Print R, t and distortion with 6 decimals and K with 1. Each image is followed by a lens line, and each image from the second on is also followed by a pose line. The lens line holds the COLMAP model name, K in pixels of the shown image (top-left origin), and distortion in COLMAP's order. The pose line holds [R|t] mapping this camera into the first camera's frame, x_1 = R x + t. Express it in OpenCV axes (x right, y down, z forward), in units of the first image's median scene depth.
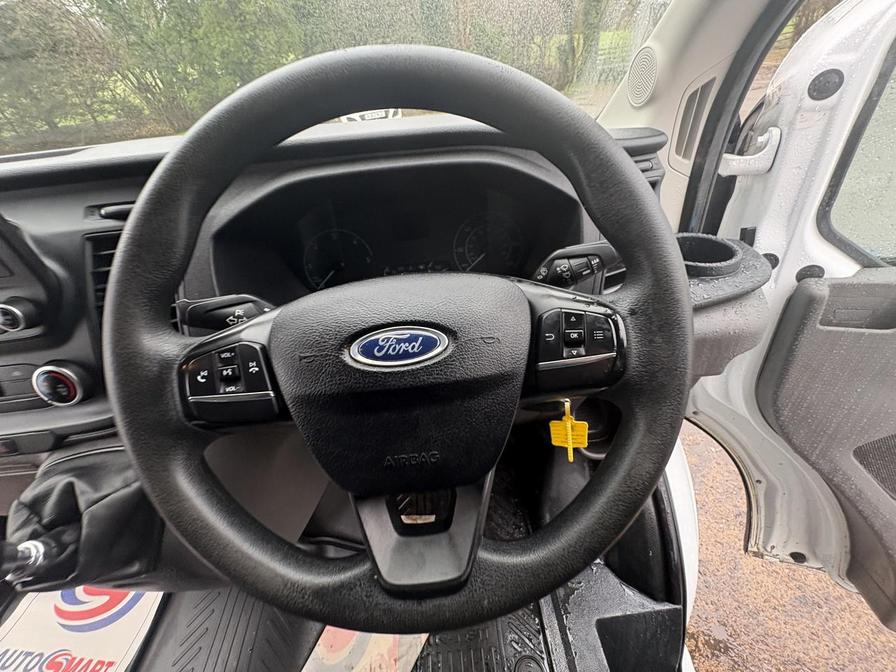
lens RADIAL K [[355.7, 0, 447.3], [0, 355.7, 334.8], [0, 0, 1]] dist [0.002702, -0.000761]
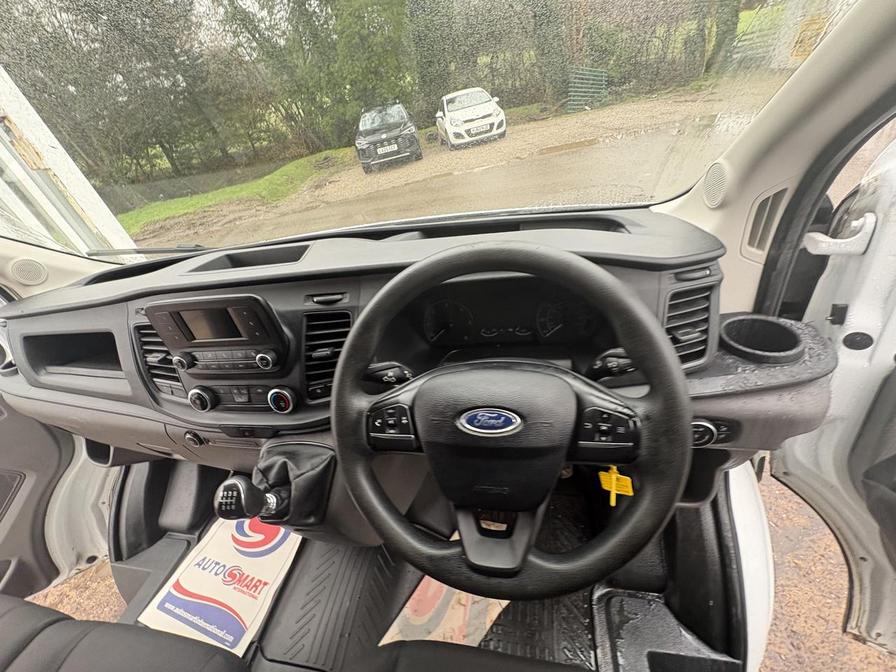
lens RADIAL K [[355.7, 0, 450.1], [0, 355.7, 336.2], [0, 0, 1]] dist [0.002702, -0.000761]
pose [[0.969335, 0.077846, -0.233087, 0.021148], [-0.079086, 0.996860, 0.004034, -0.174519], [0.232669, 0.014524, 0.972447, -0.326892]]
